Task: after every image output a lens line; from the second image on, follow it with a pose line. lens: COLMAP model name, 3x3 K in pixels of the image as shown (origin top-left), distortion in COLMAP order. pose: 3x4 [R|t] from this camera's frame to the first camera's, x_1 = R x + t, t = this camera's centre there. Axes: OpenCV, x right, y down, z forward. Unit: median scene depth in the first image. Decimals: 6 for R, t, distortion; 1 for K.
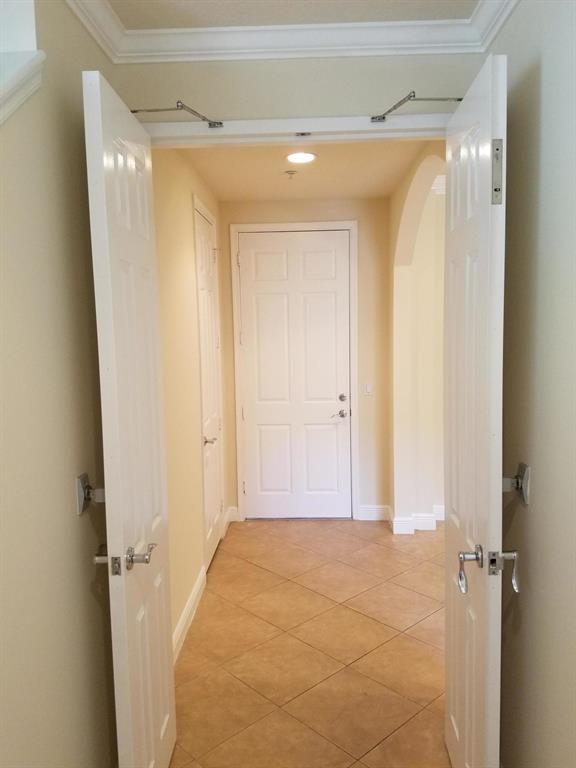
lens RADIAL K [[577.2, 0, 285.6], [0, 577.2, 381.1], [0, 0, 1]] dist [0.016288, 0.004147]
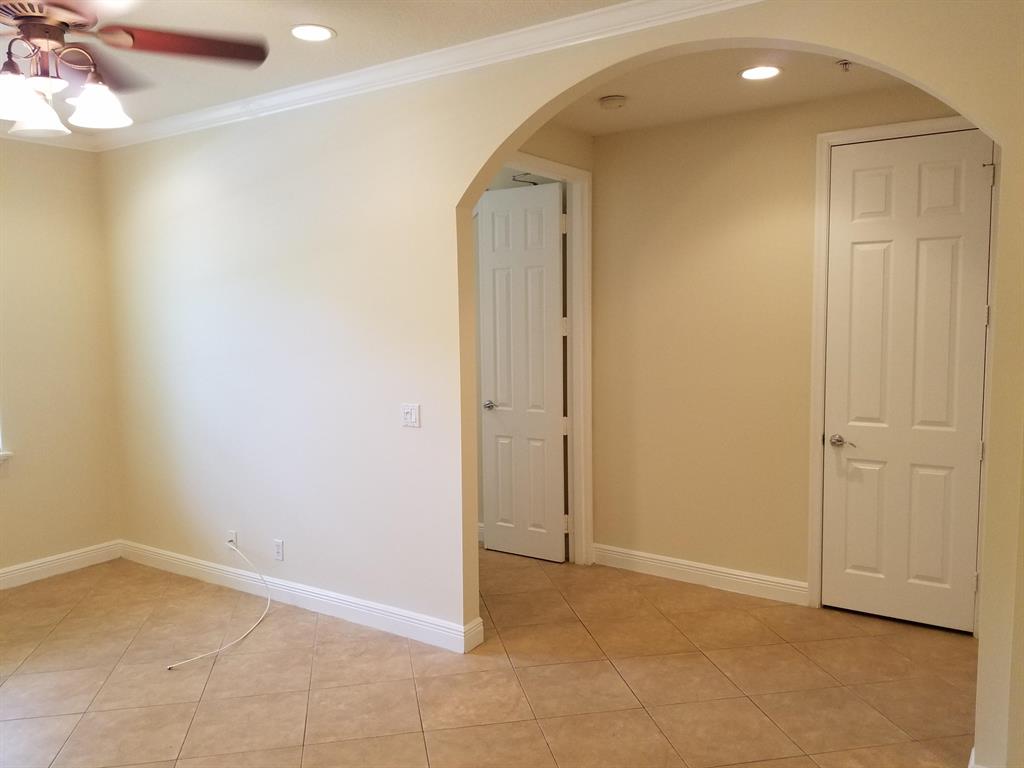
lens RADIAL K [[769.5, 0, 510.3], [0, 769.5, 383.9], [0, 0, 1]] dist [0.016288, 0.004147]
pose [[-0.507109, 0.105156, -0.855443, 1.120847], [-0.076068, 0.983195, 0.165954, -0.125410], [0.858519, 0.149229, -0.490588, 1.291789]]
